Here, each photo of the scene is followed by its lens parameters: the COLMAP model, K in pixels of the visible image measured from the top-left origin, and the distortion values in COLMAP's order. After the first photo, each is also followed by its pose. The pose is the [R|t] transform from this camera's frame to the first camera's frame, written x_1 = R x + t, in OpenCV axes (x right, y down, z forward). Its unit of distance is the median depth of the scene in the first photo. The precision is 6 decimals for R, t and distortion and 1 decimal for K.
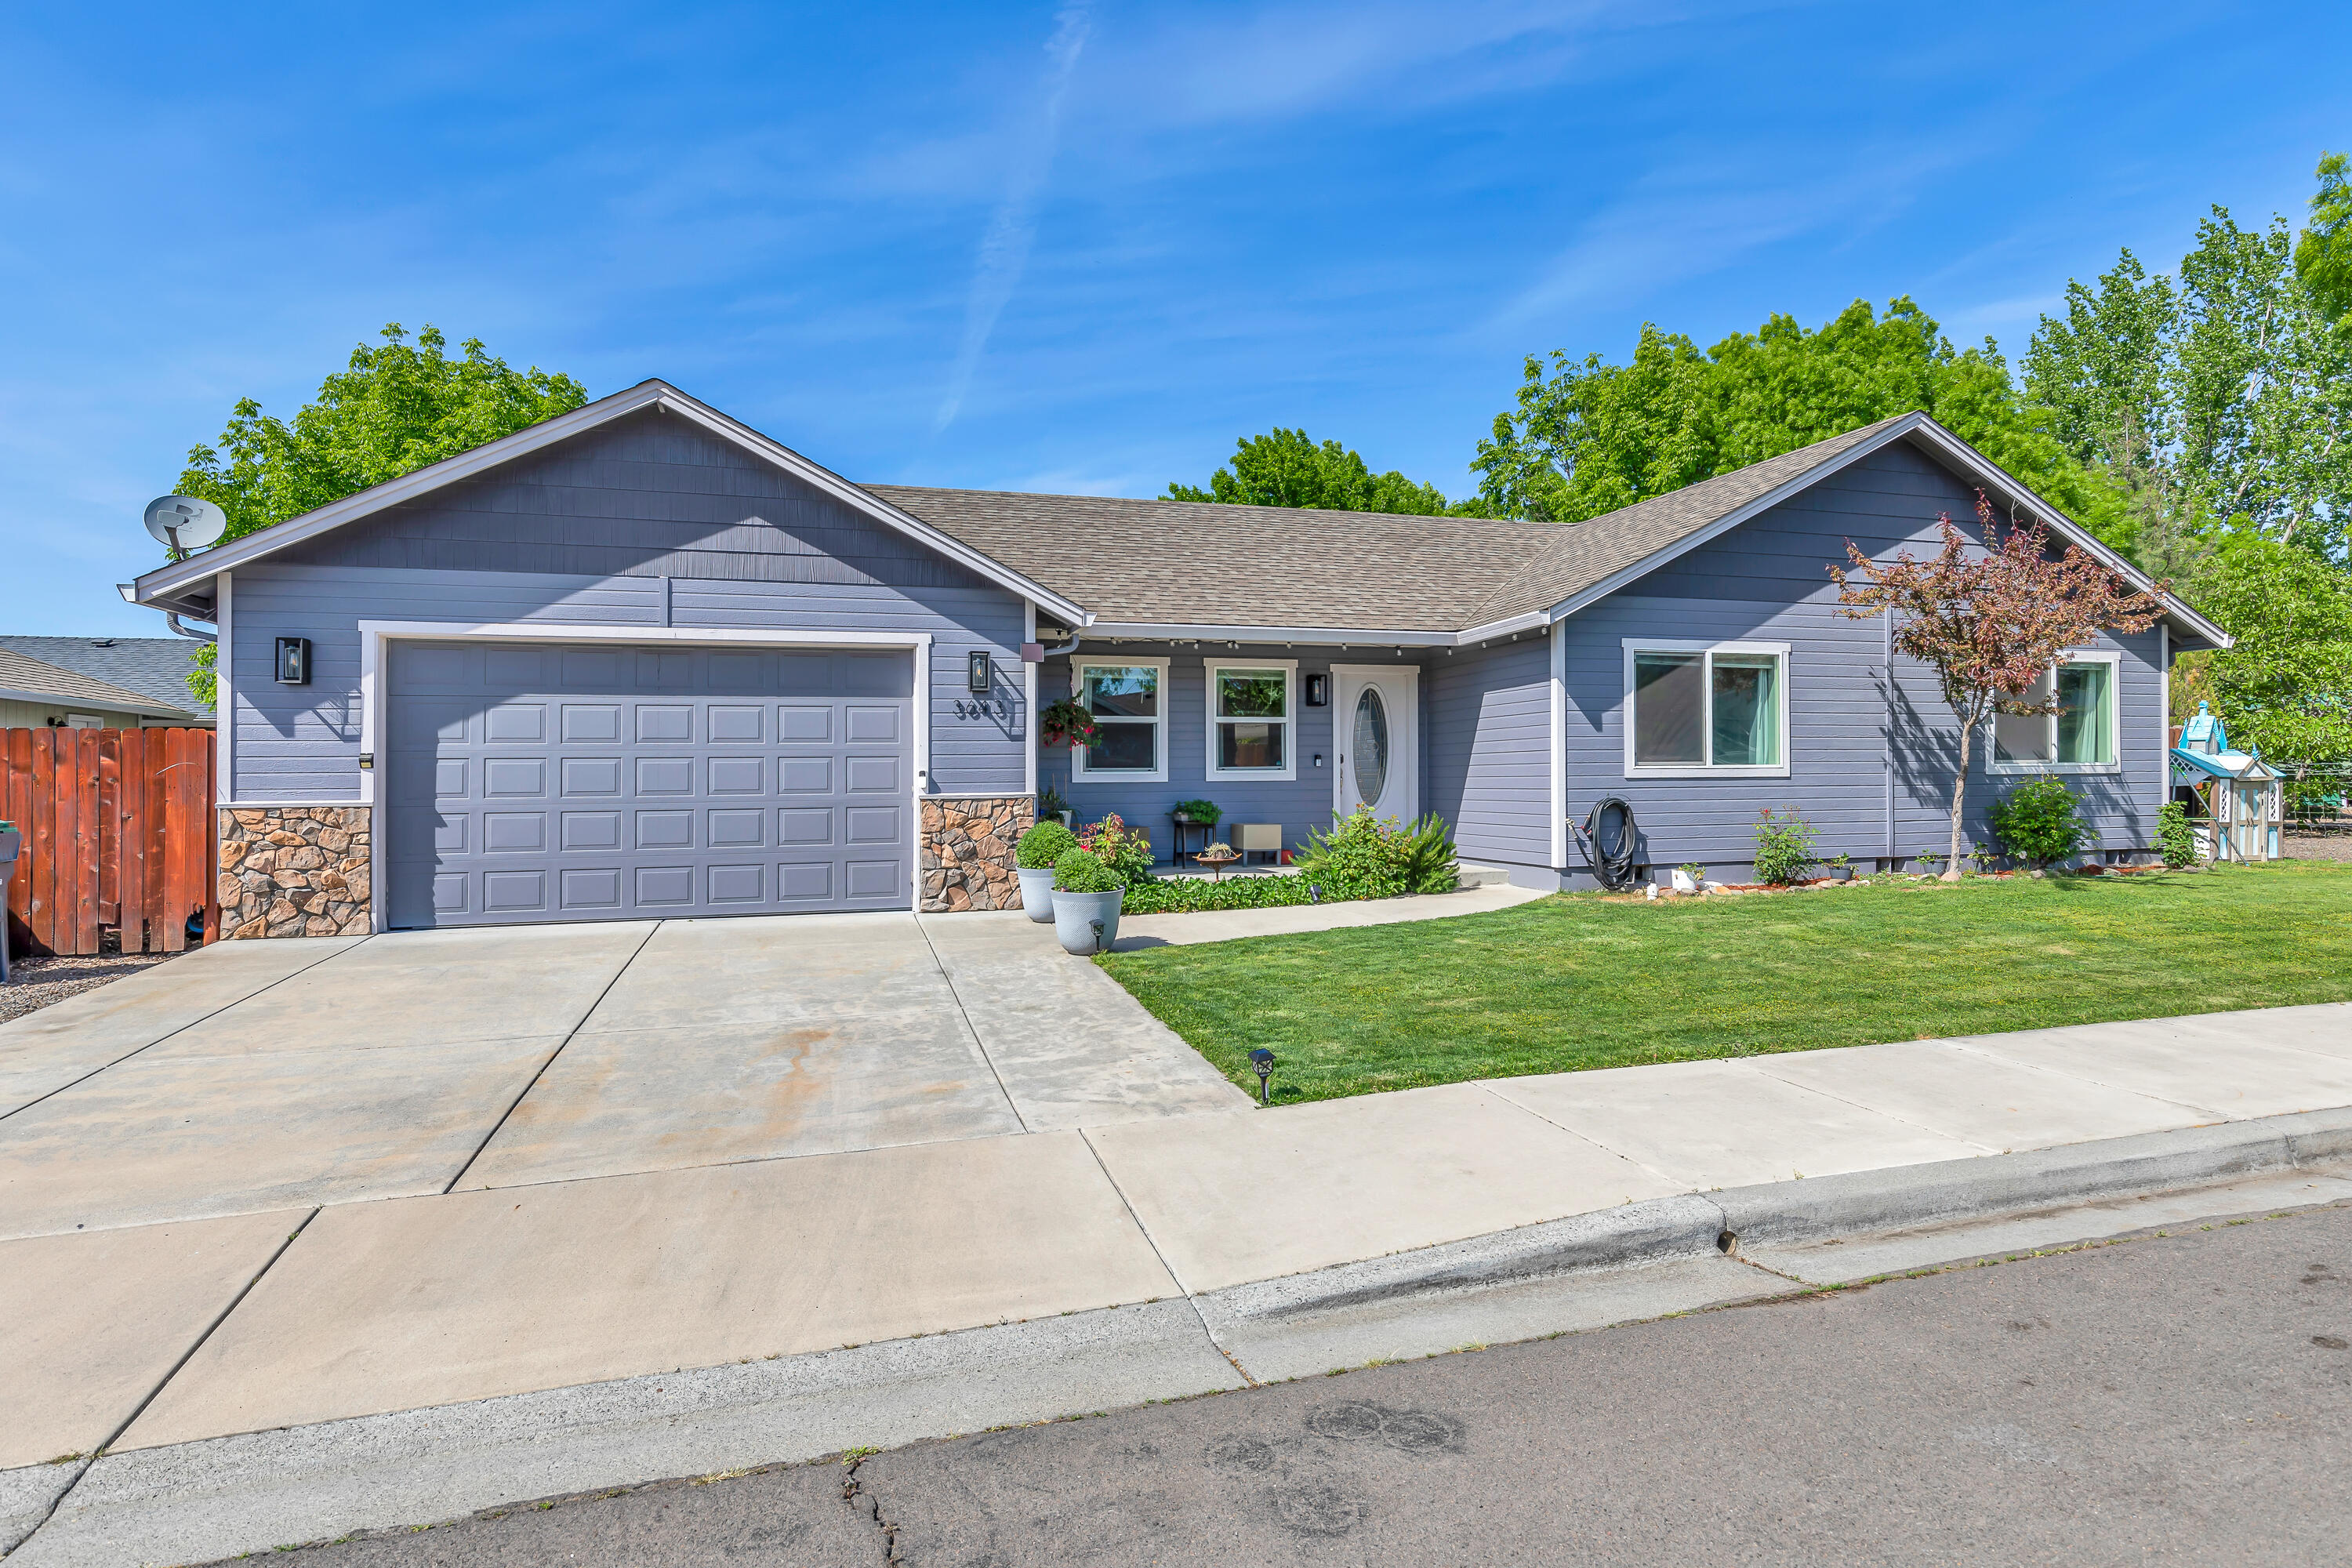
lens RADIAL K [[1210.6, 0, 1182.0], [0, 1210.6, 797.7], [0, 0, 1]] dist [0.001536, -0.000285]
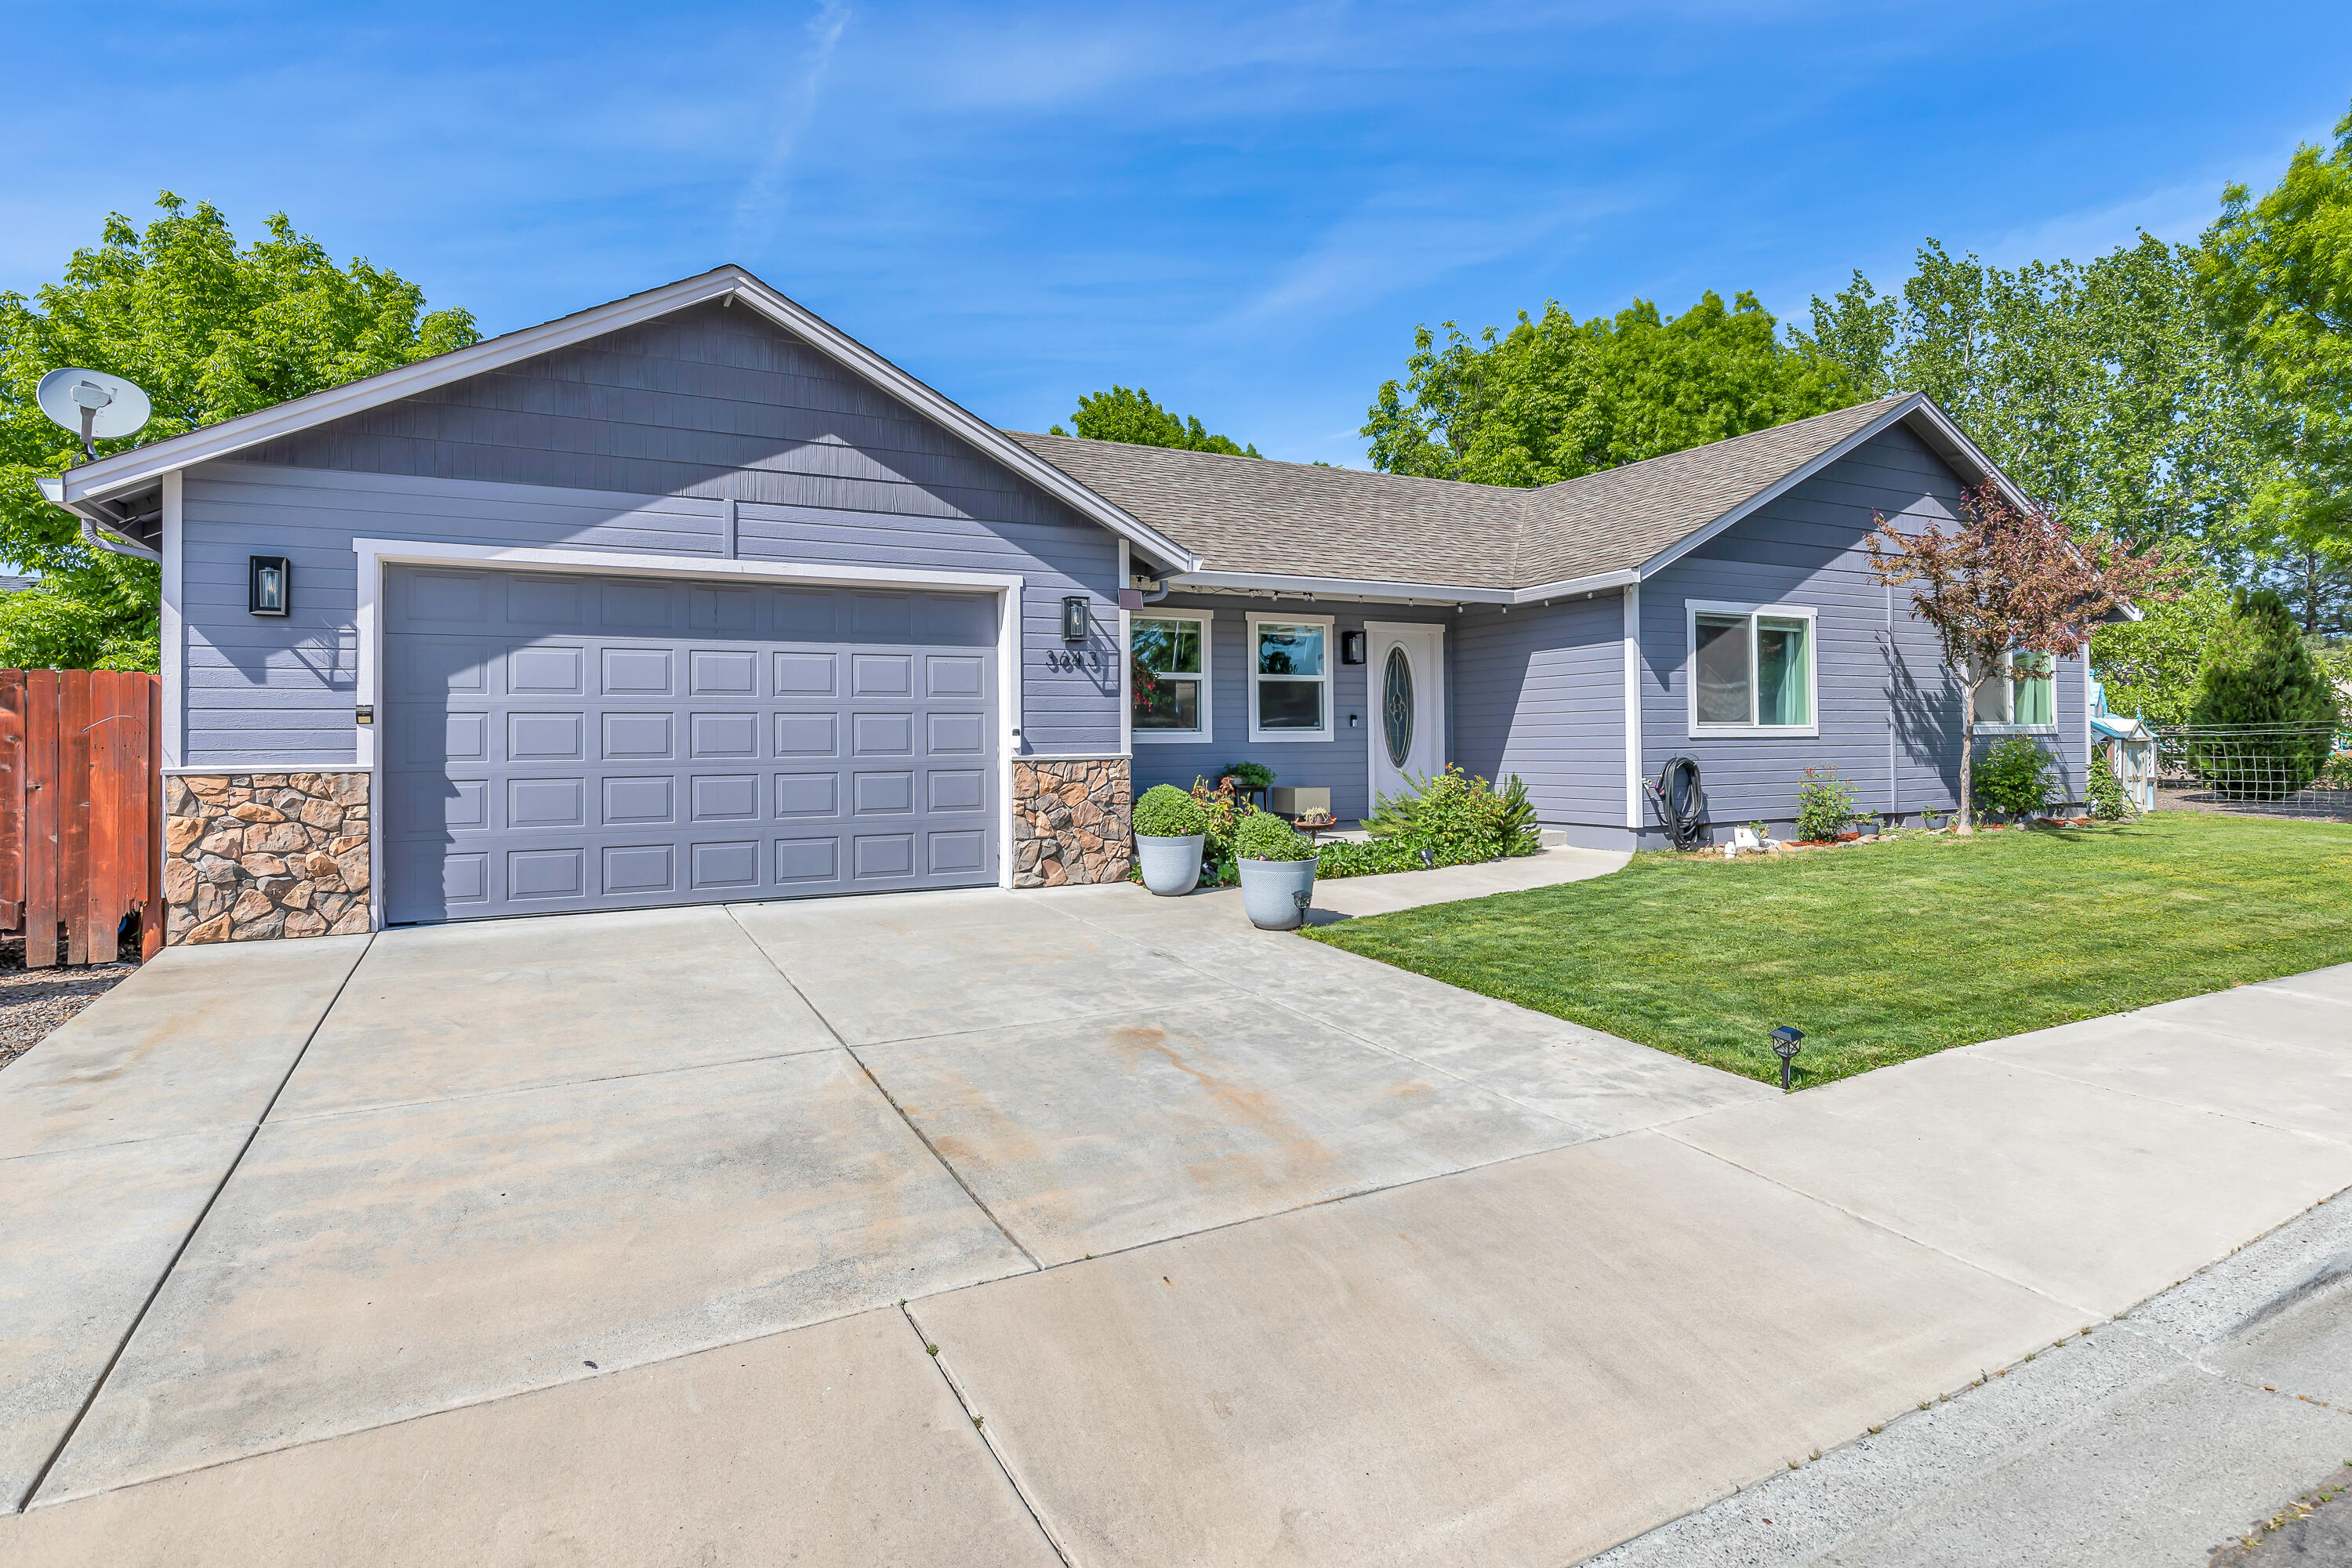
lens RADIAL K [[1223.8, 0, 1186.4], [0, 1223.8, 756.9], [0, 0, 1]] dist [0.001351, -0.001513]
pose [[0.980369, -0.003601, 0.197139, -0.248054], [0.005031, 0.999965, -0.006754, 0.004549], [-0.197108, 0.007613, 0.980352, 0.085348]]
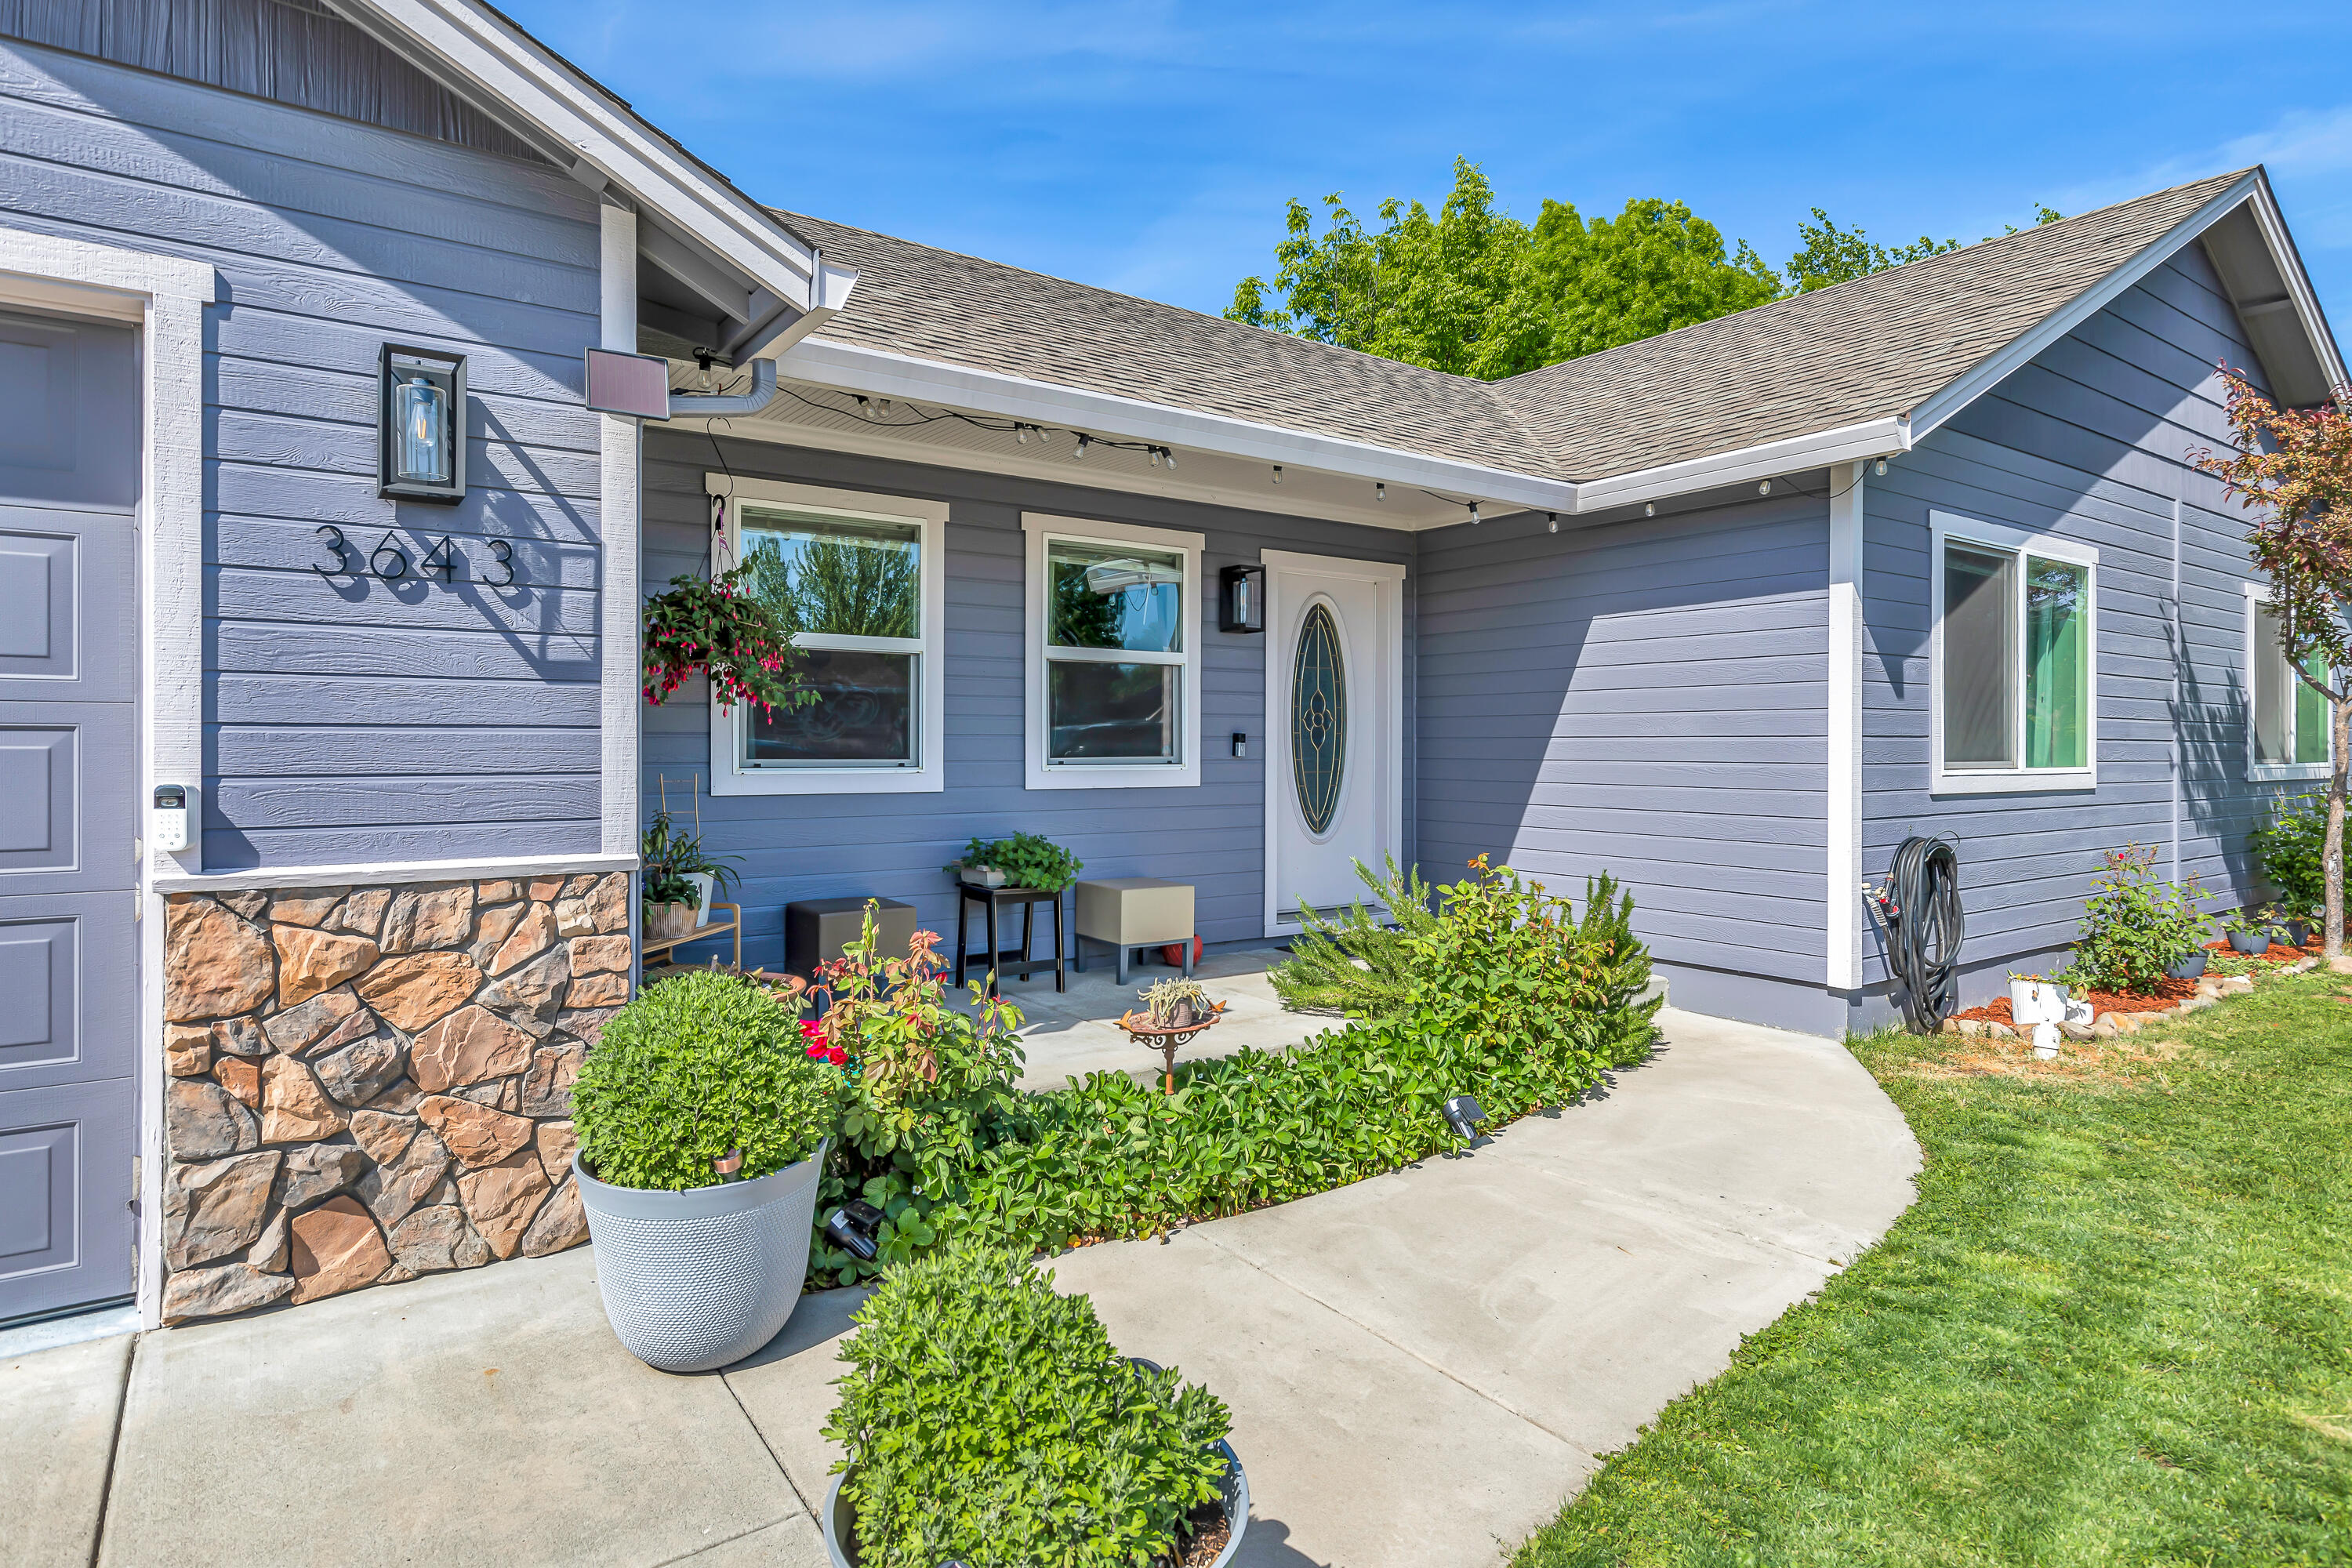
lens RADIAL K [[1269.0, 0, 1172.7], [0, 1269.0, 784.6], [0, 0, 1]] dist [0.003038, -0.000350]
pose [[0.946218, 0.002475, 0.323520, -0.091637], [-0.007315, 0.999879, 0.013745, -0.025585], [-0.323447, -0.015372, 0.946122, 0.621068]]
